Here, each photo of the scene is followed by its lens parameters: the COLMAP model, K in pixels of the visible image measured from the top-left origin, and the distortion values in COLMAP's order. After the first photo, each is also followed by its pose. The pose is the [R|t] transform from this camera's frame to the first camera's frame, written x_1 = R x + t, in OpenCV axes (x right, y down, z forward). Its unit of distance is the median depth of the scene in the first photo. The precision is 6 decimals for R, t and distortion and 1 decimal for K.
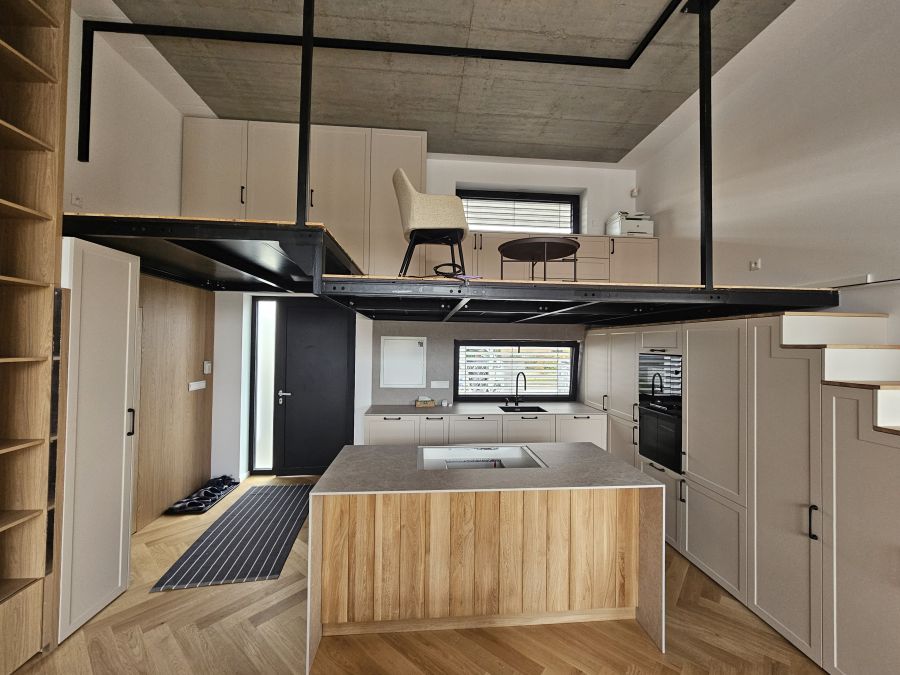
lens RADIAL K [[369.5, 0, 451.2], [0, 369.5, 340.0], [0, 0, 1]] dist [-0.000074, -0.000100]
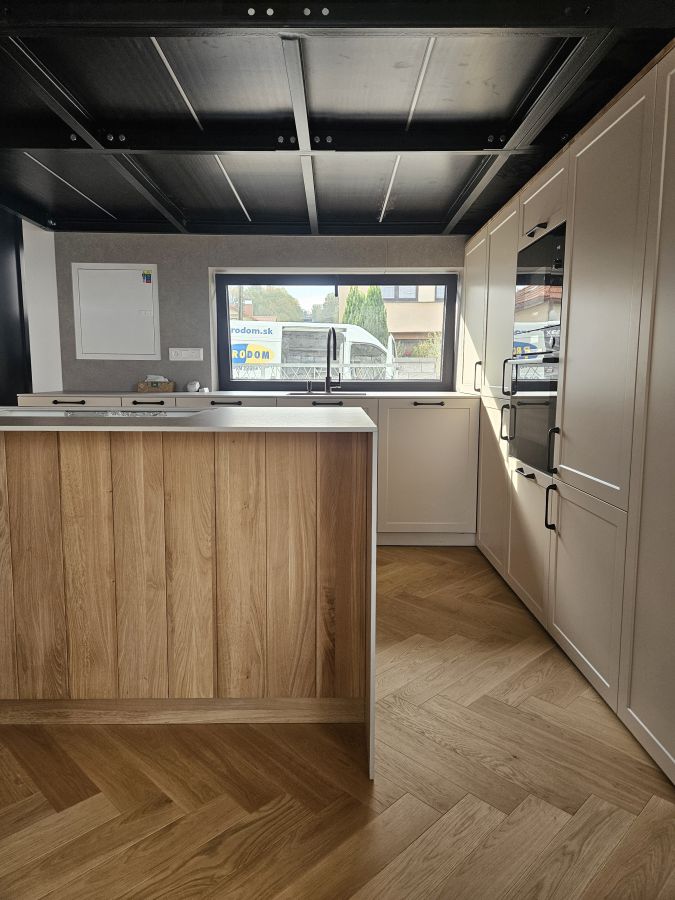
lens RADIAL K [[591.7, 0, 337.9], [0, 591.7, 446.0], [0, 0, 1]] dist [0.025291, -0.002467]
pose [[0.996854, 0.001284, -0.079251, 0.537214], [0.008790, 0.991910, 0.126638, 0.298553], [0.078773, -0.126936, 0.988778, 0.271373]]
